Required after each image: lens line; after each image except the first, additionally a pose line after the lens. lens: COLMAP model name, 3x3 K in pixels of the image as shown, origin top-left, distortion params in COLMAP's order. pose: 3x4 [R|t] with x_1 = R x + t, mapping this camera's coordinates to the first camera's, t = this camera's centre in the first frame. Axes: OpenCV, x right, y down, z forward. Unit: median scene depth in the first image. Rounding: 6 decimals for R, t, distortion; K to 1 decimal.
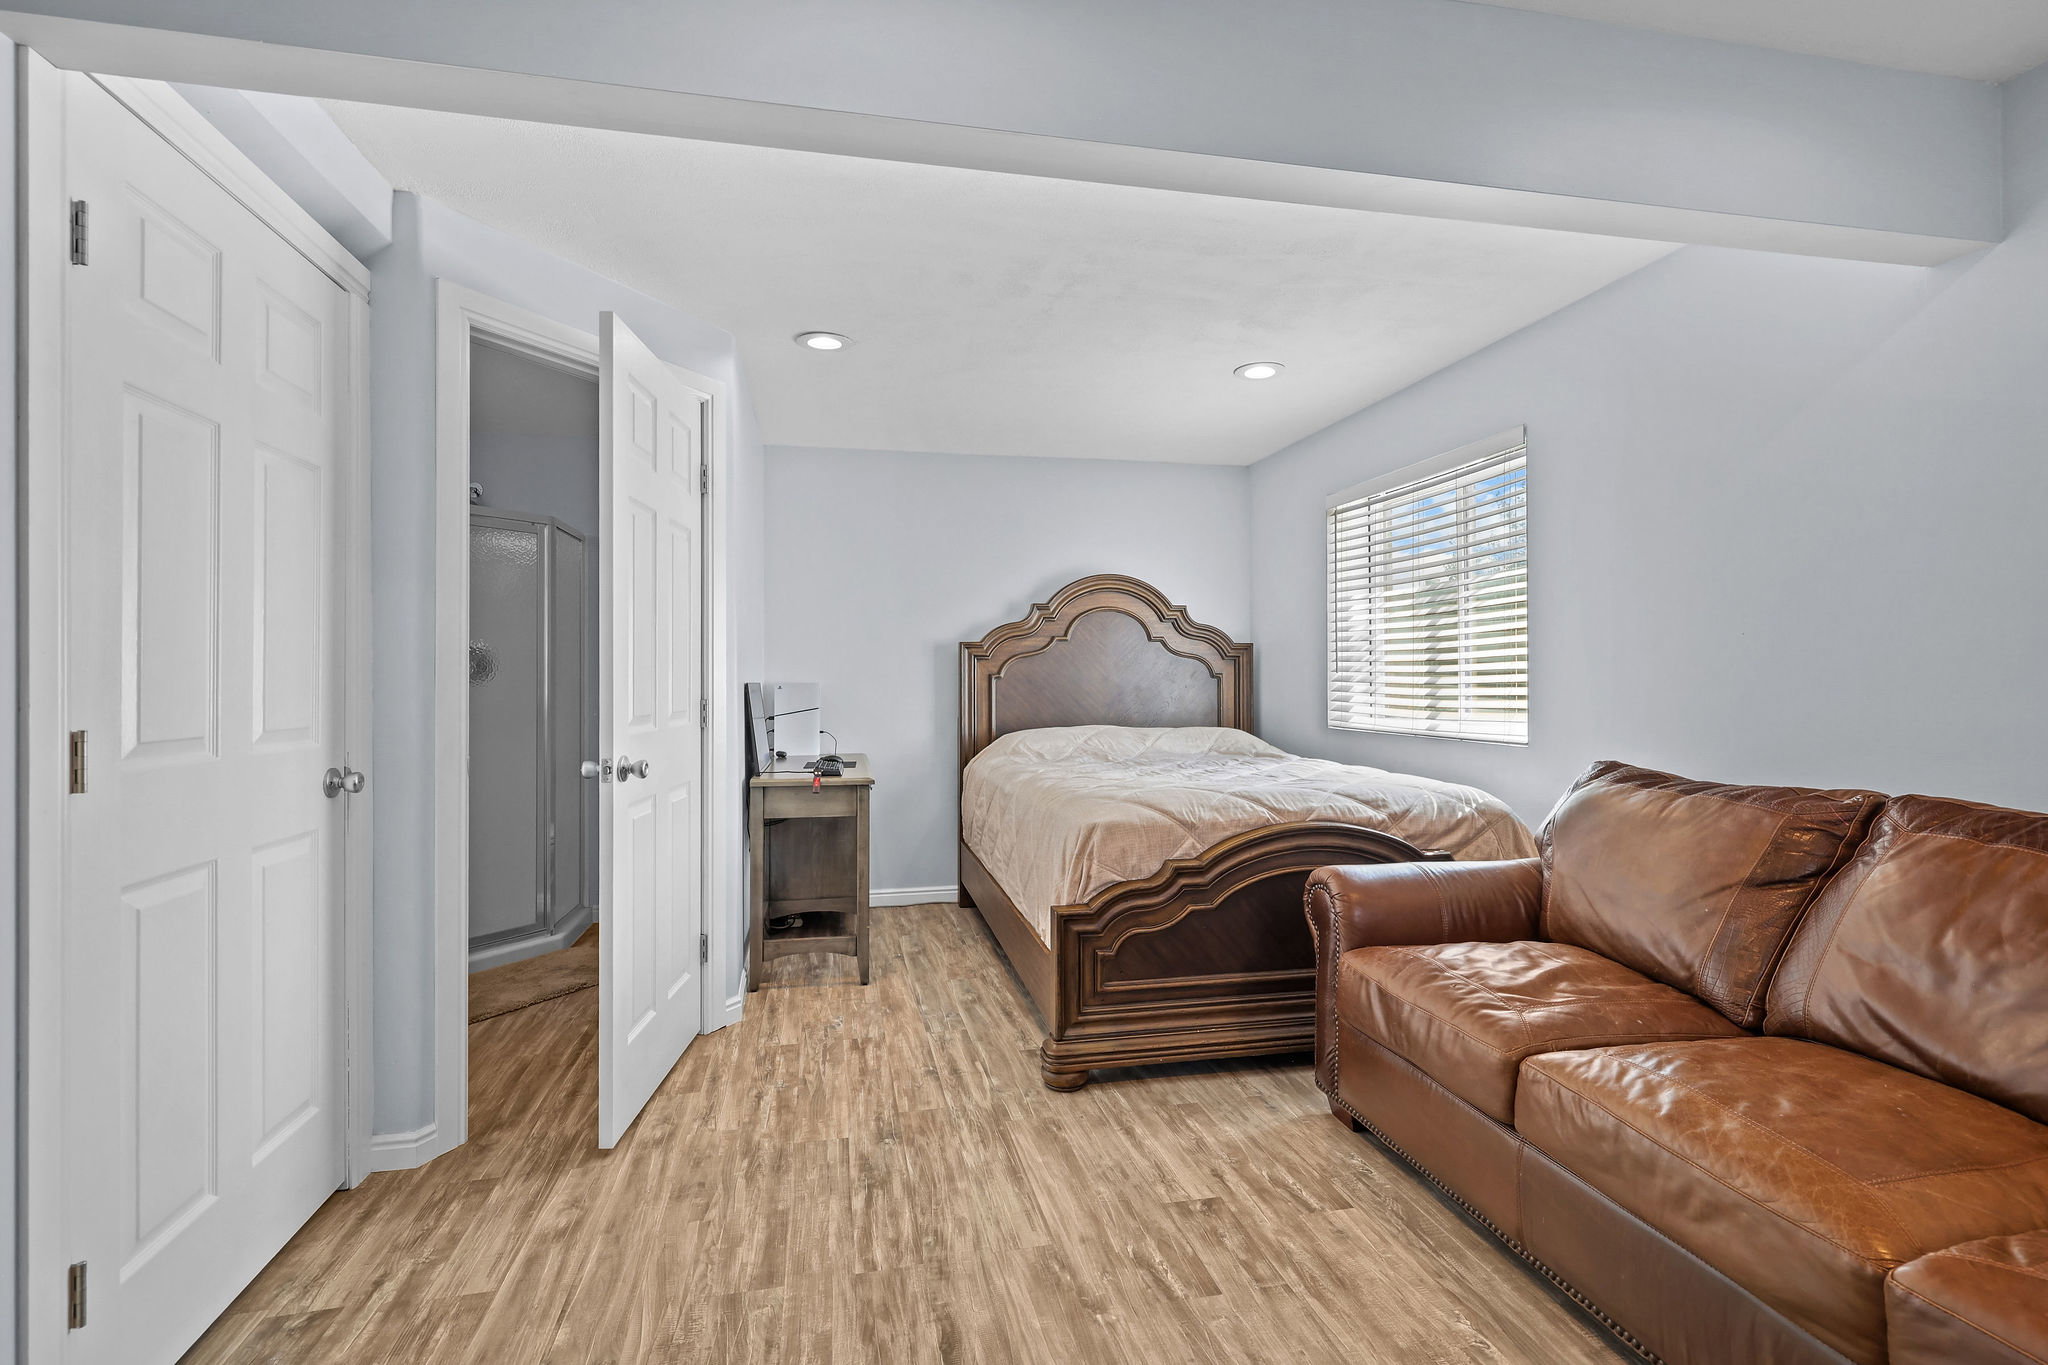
lens RADIAL K [[914.0, 0, 1020.8], [0, 914.0, 685.0], [0, 0, 1]] dist [-0.000679, 0.001682]
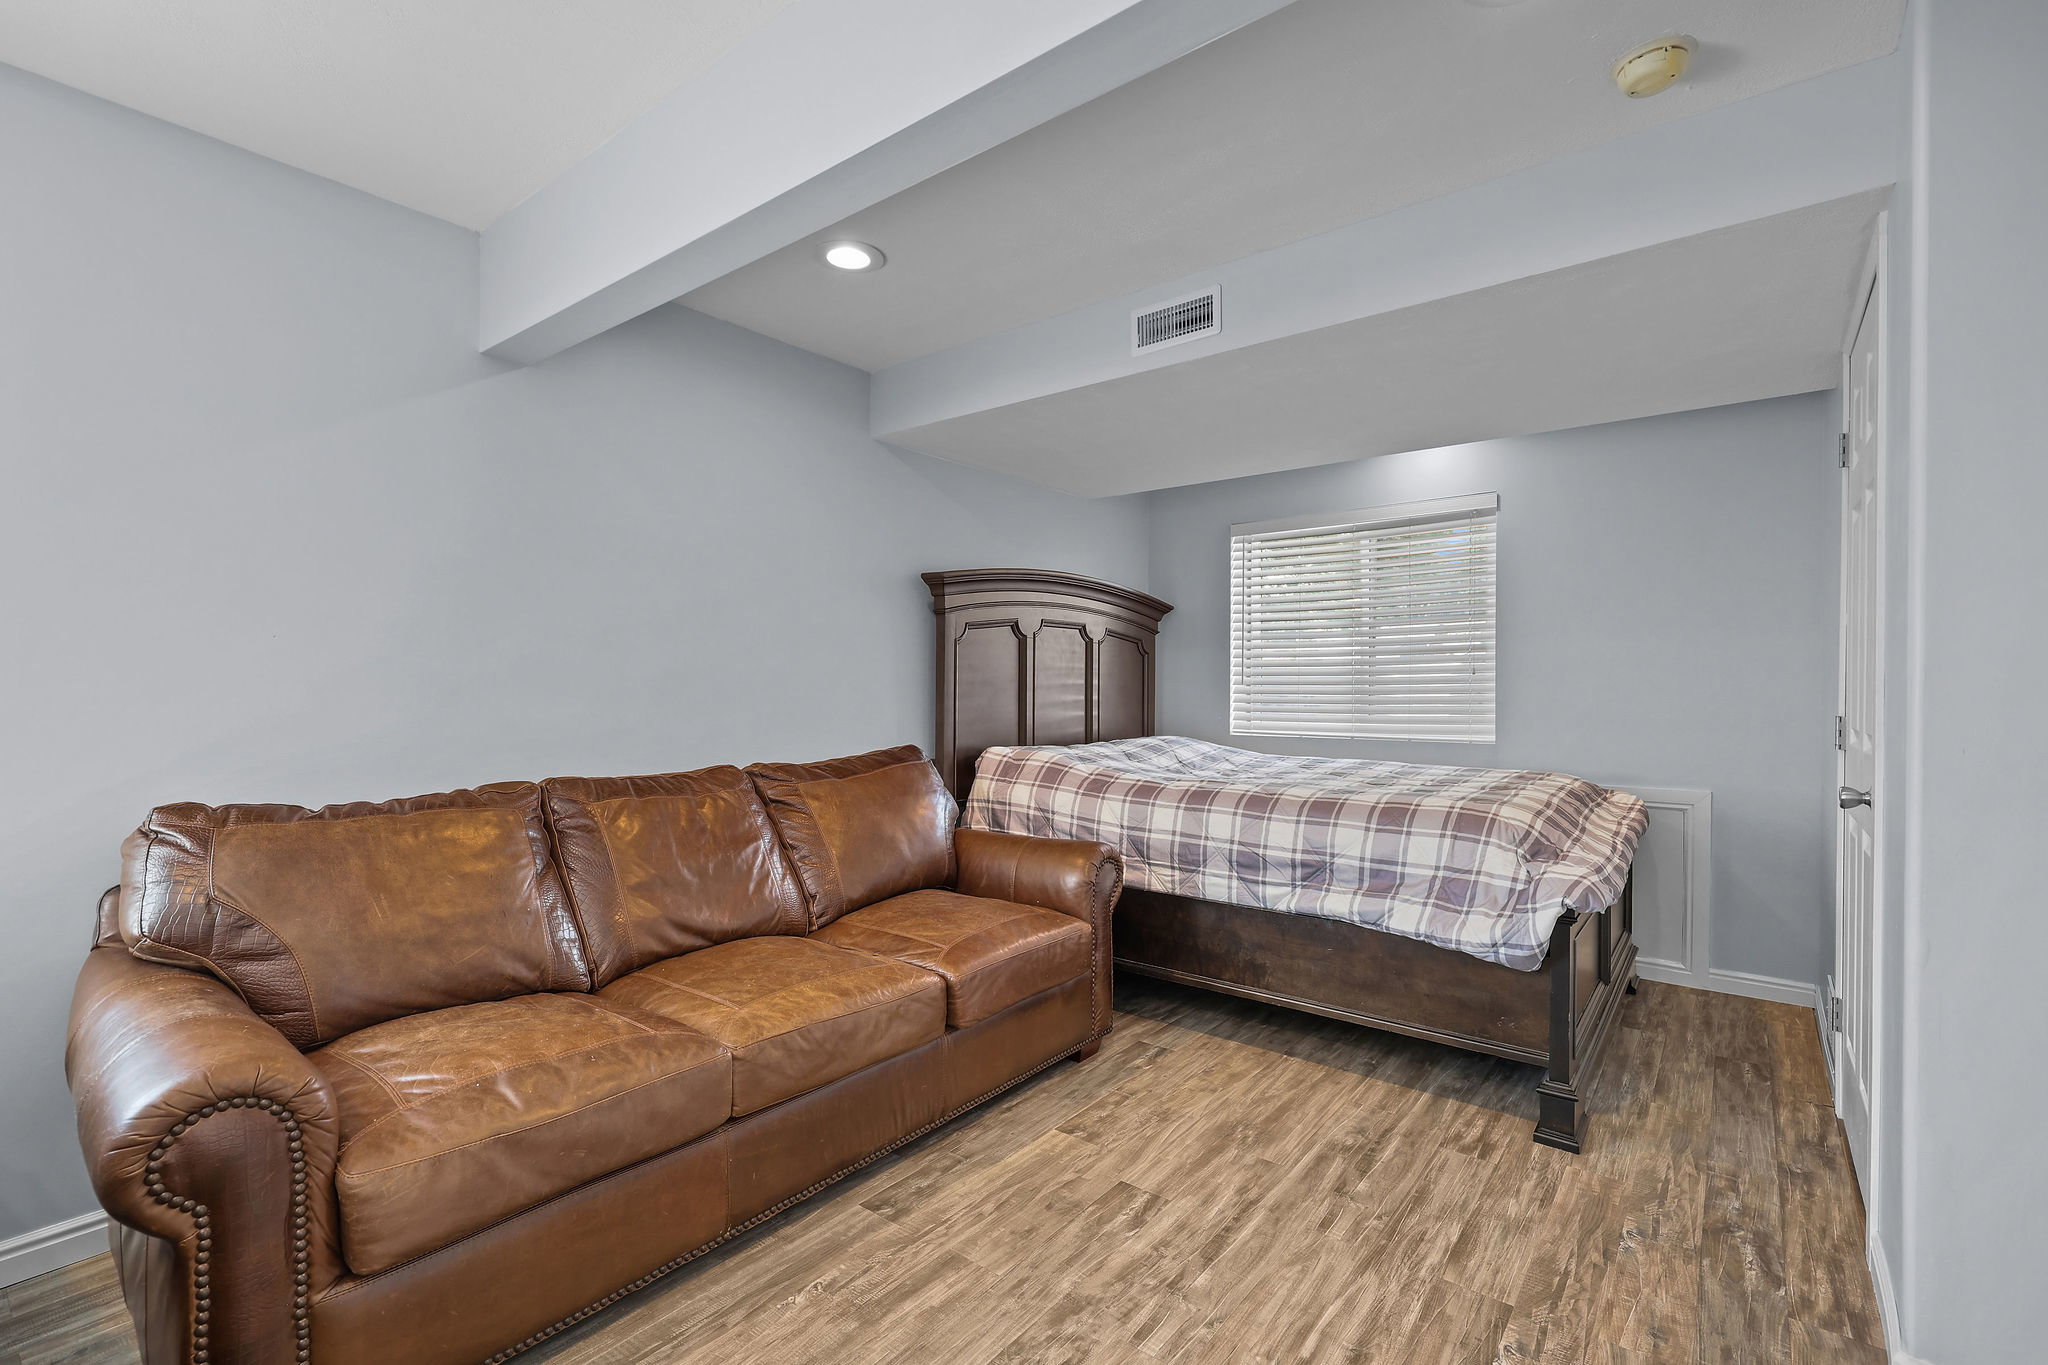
lens RADIAL K [[914.0, 0, 1022.0], [0, 914.0, 681.4], [0, 0, 1]] dist [-0.000679, 0.001682]
pose [[-0.638816, -0.008816, 0.769309, -0.324746], [-0.009072, 0.999951, 0.003926, -0.003207], [-0.769306, -0.004472, -0.638864, 2.023563]]
